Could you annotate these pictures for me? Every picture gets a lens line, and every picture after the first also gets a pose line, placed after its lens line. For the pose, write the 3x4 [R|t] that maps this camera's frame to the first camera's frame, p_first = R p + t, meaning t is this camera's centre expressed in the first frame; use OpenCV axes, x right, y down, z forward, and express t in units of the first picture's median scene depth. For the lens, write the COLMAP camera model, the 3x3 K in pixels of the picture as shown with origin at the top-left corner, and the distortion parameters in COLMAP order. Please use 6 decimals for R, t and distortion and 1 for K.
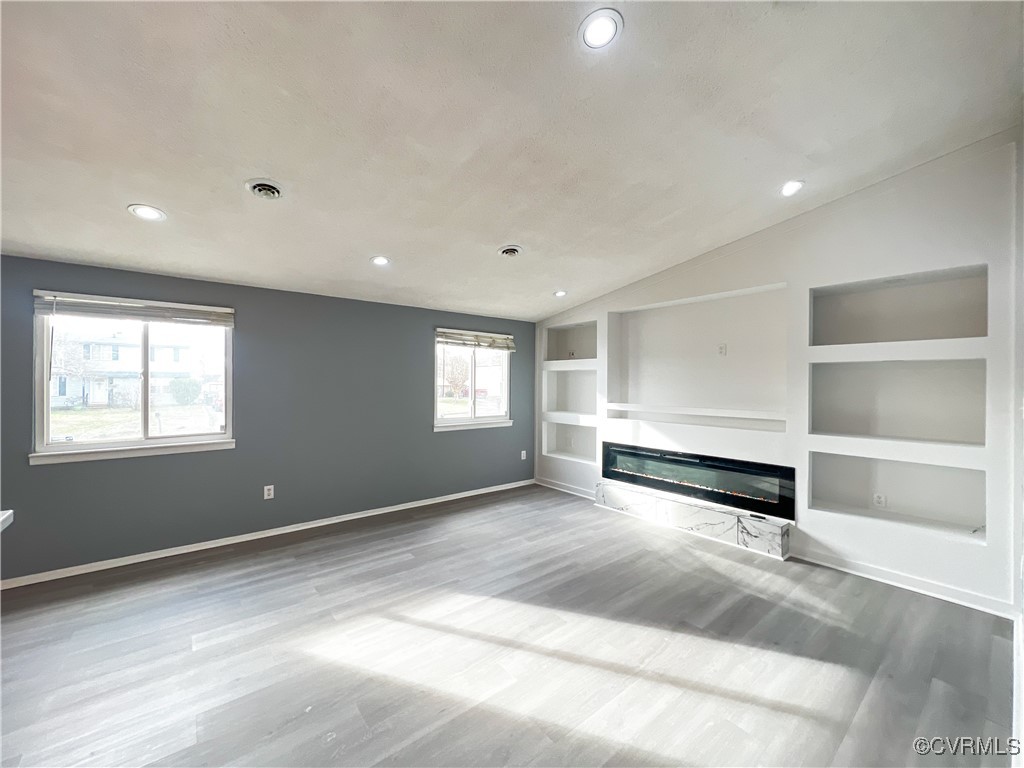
lens RADIAL K [[407.8, 0, 509.0], [0, 407.8, 383.9], [0, 0, 1]] dist [-0.001648, 0.000398]
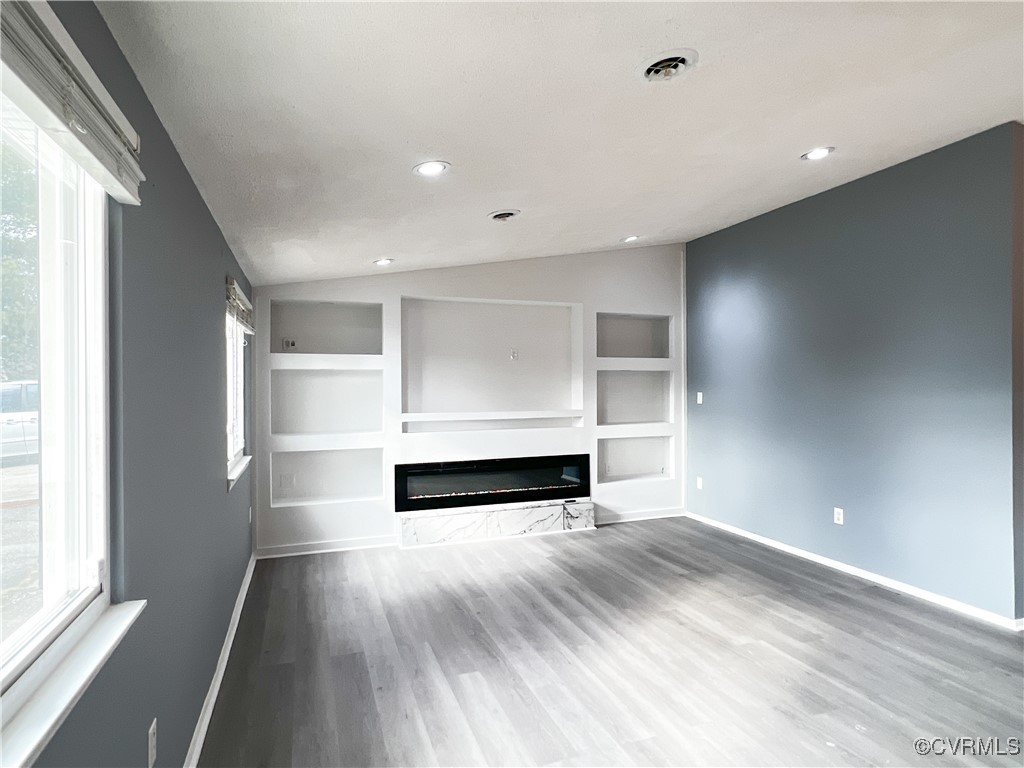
lens RADIAL K [[568.7, 0, 512.8], [0, 568.7, 379.5], [0, 0, 1]] dist [0.004376, -0.000616]
pose [[0.324897, 0.003327, 0.945744, -0.883761], [0.008820, 0.999940, -0.006548, -0.009931], [-0.945708, 0.010469, 0.324848, 0.567978]]
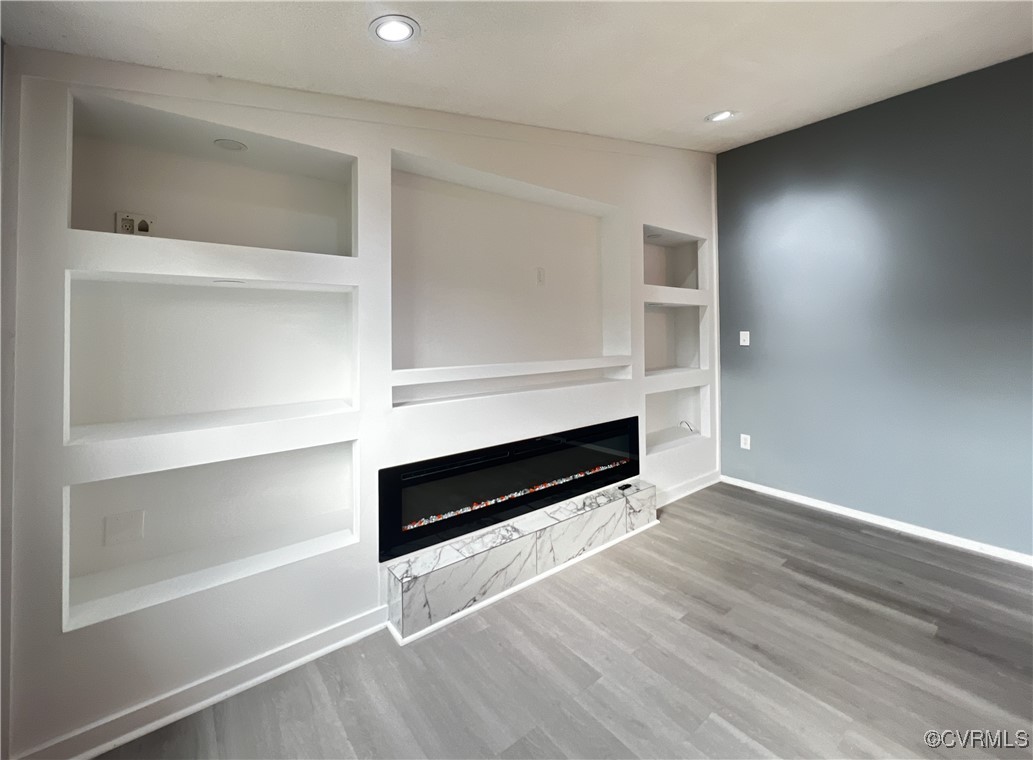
lens RADIAL K [[438.6, 0, 515.6], [0, 438.6, 323.9], [0, 0, 1]] dist [-0.011361, -0.000305]
pose [[0.008031, -0.001726, 0.999966, -0.239740], [0.008165, 0.999965, 0.001661, -0.002761], [-0.999934, 0.008151, 0.008045, 1.097626]]
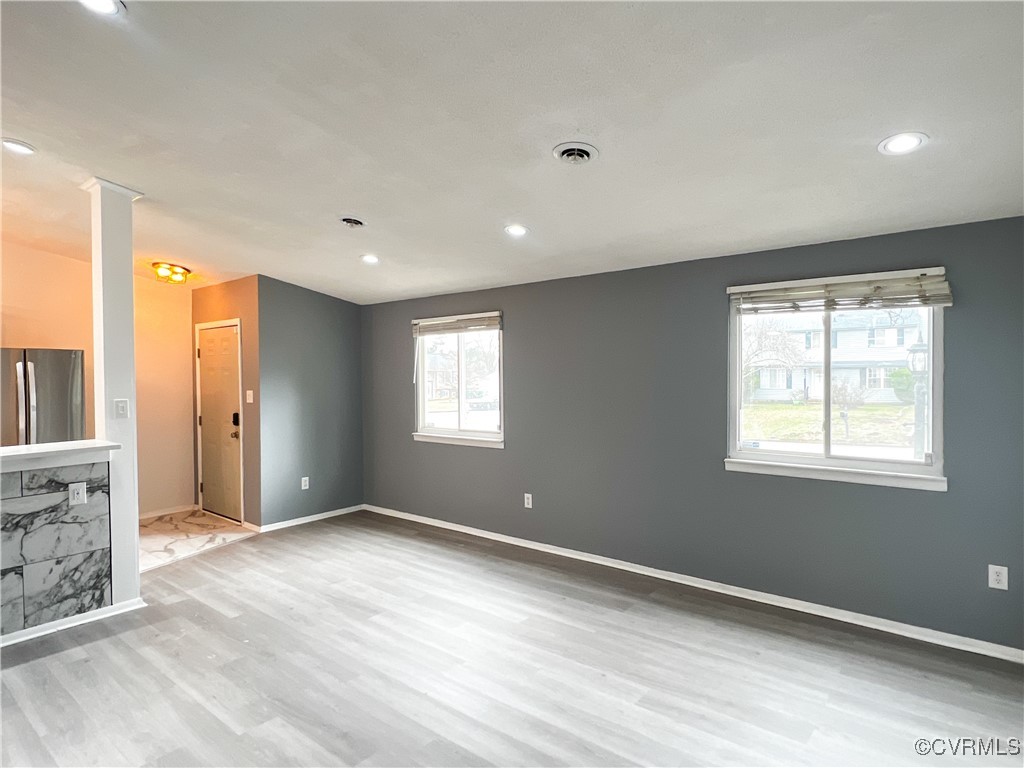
lens RADIAL K [[578.8, 0, 509.6], [0, 578.8, 386.5], [0, 0, 1]] dist [-0.005186, -0.000531]
pose [[0.203997, 0.014097, -0.978870, 0.673430], [0.006261, 0.999857, 0.015704, -0.017537], [0.978951, -0.009332, 0.203880, 0.661842]]
